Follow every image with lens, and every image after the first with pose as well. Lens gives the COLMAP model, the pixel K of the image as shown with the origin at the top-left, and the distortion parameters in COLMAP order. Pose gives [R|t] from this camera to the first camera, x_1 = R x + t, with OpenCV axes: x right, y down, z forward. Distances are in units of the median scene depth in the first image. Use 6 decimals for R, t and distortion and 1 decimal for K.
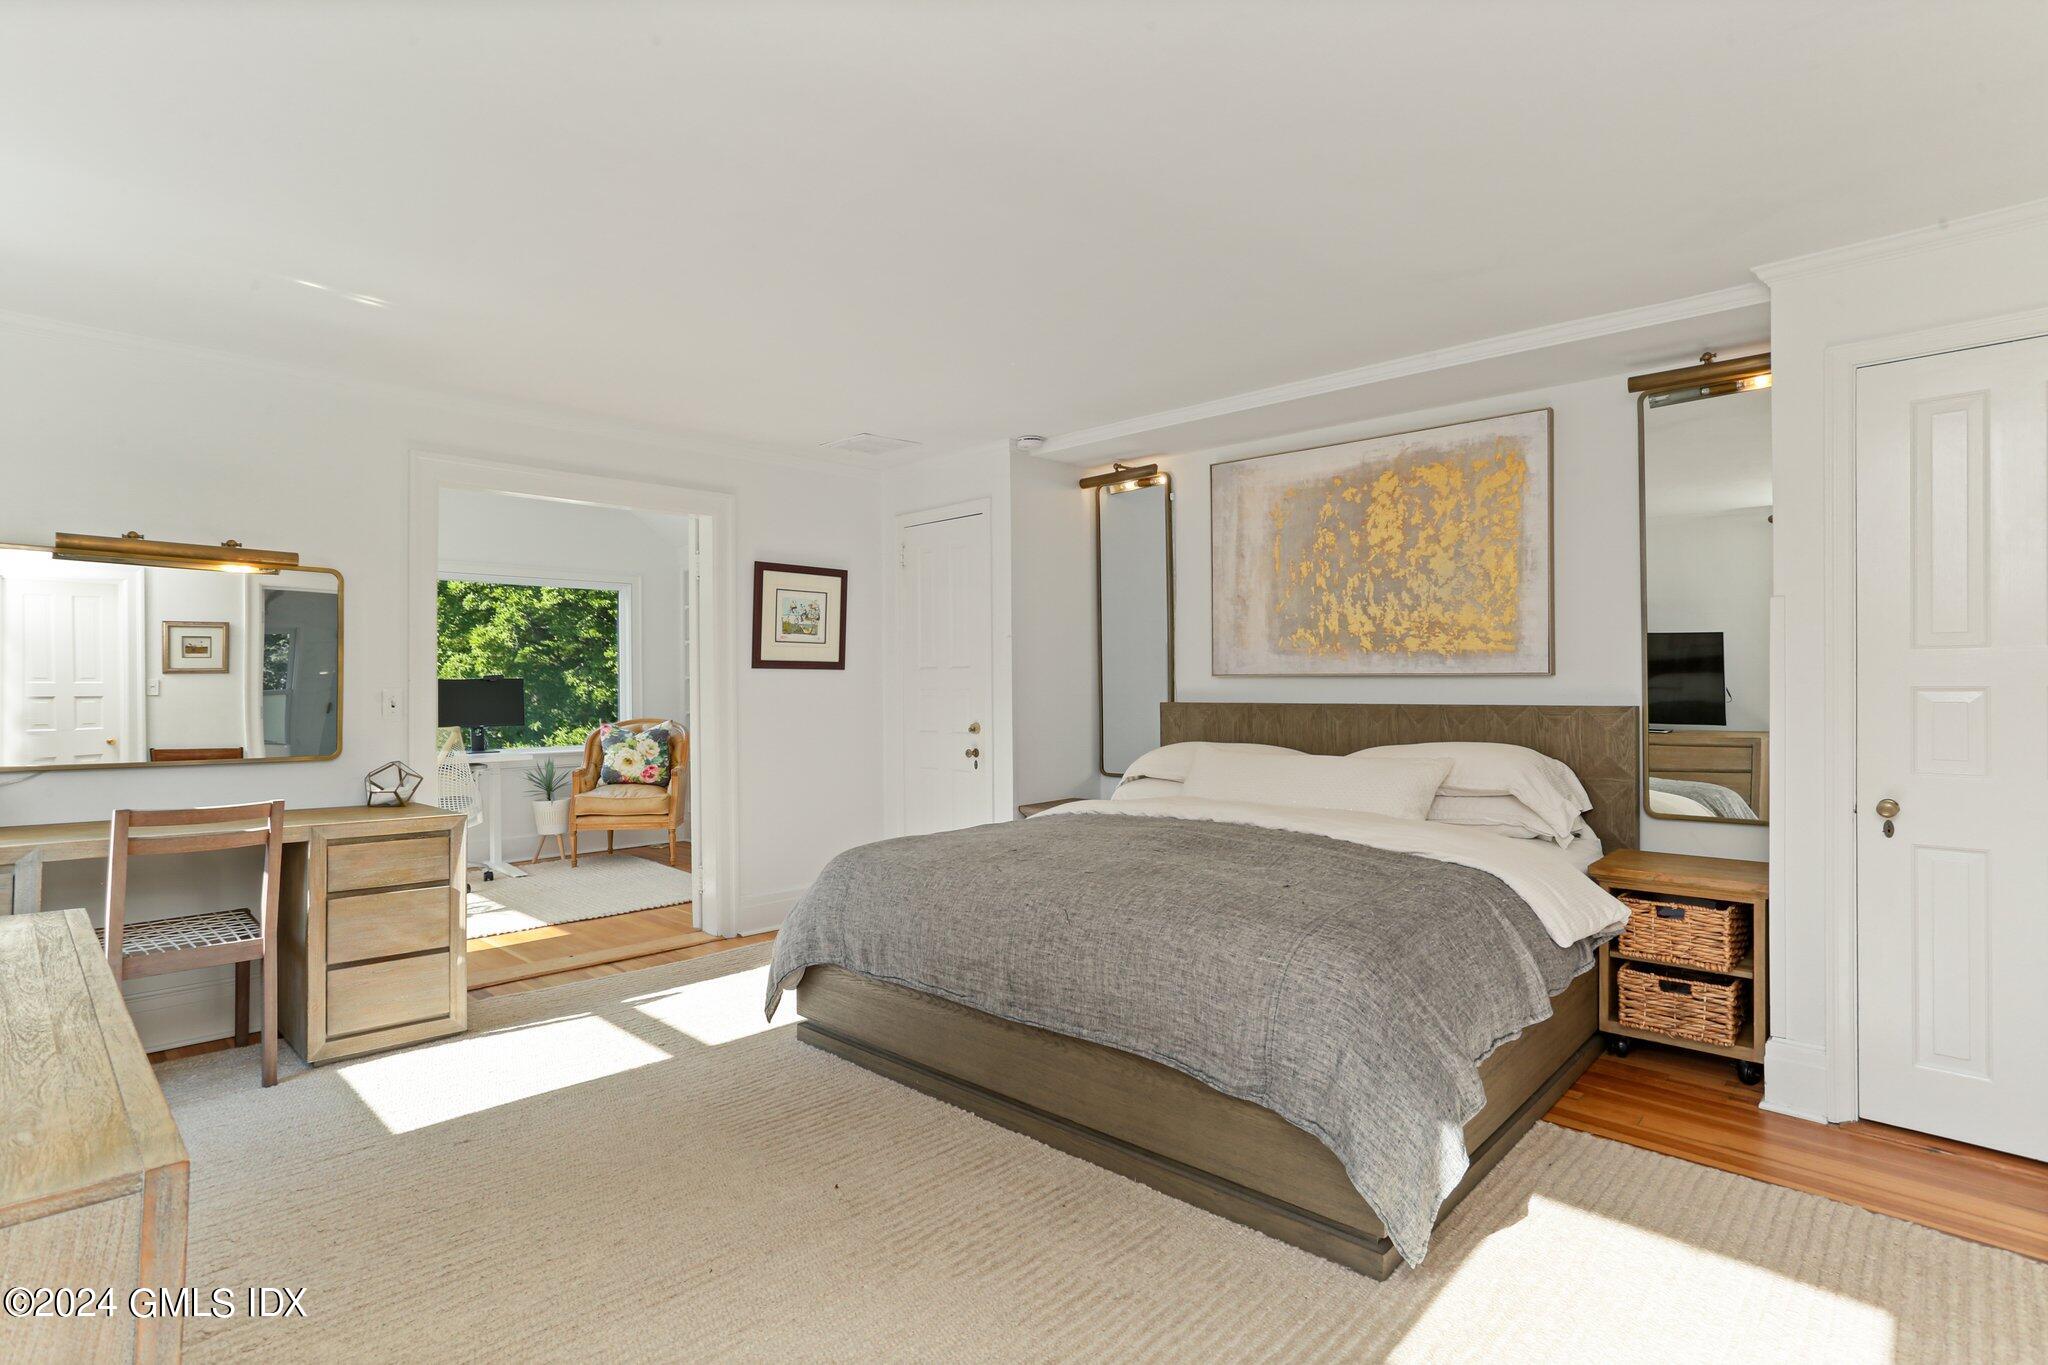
lens RADIAL K [[1011.8, 0, 1024.0], [0, 1011.8, 682.5], [0, 0, 1]] dist [-0.053098, 0.034302]
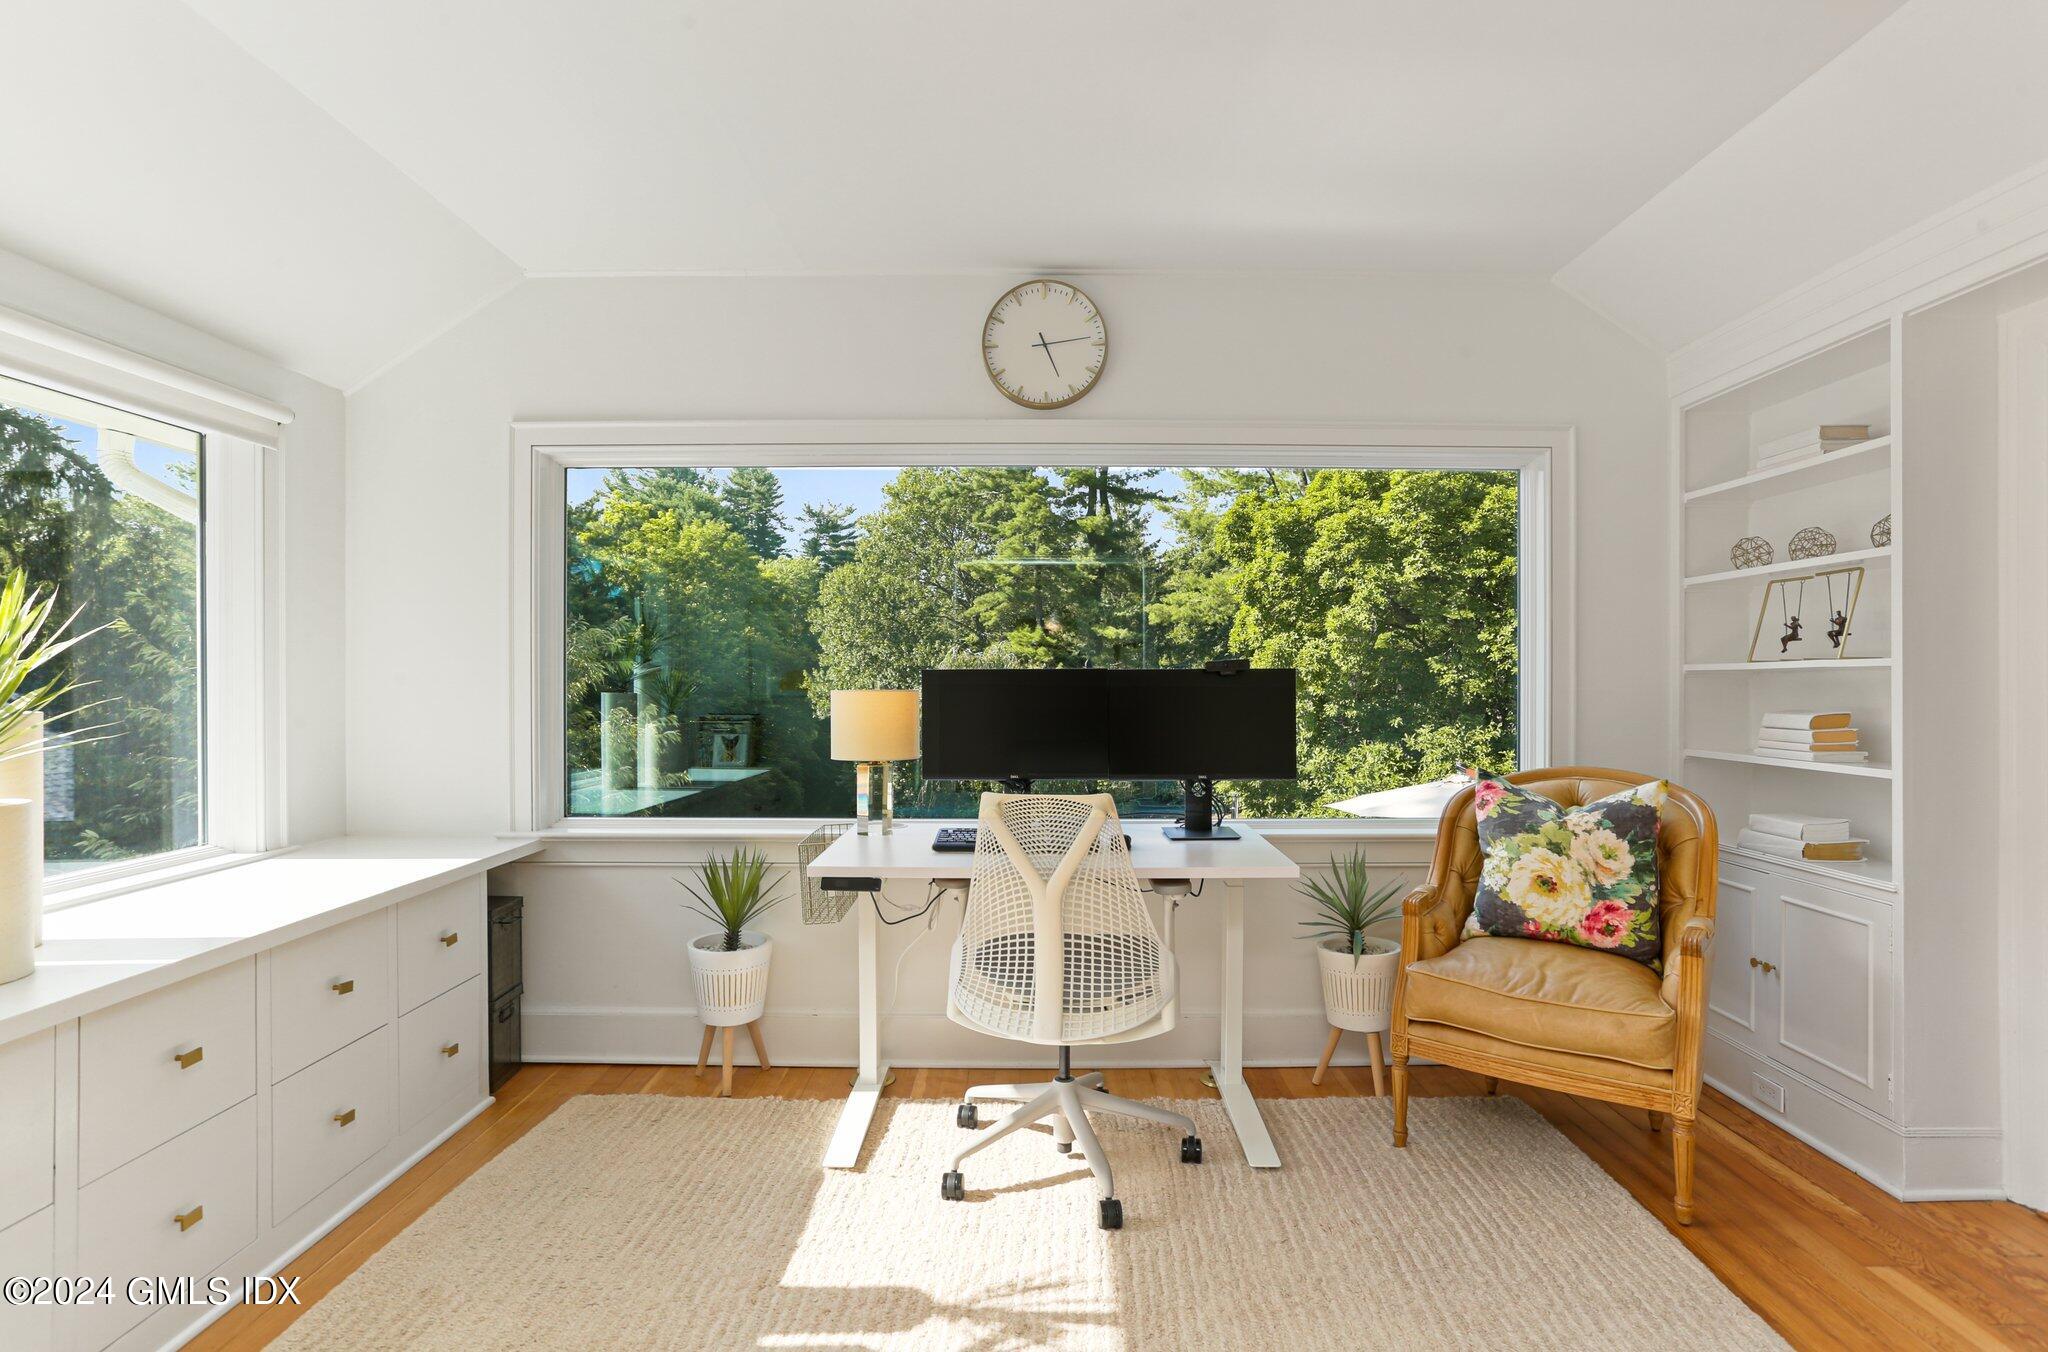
lens RADIAL K [[1077.4, 0, 1024.0], [0, 1077.4, 676.0], [0, 0, 1]] dist [-0.038398, 0.000297]
pose [[0.699777, 0.012973, -0.714244, -0.236603], [-0.009917, 0.999915, 0.008446, -0.002613], [0.714293, 0.001173, 0.699846, 0.554897]]
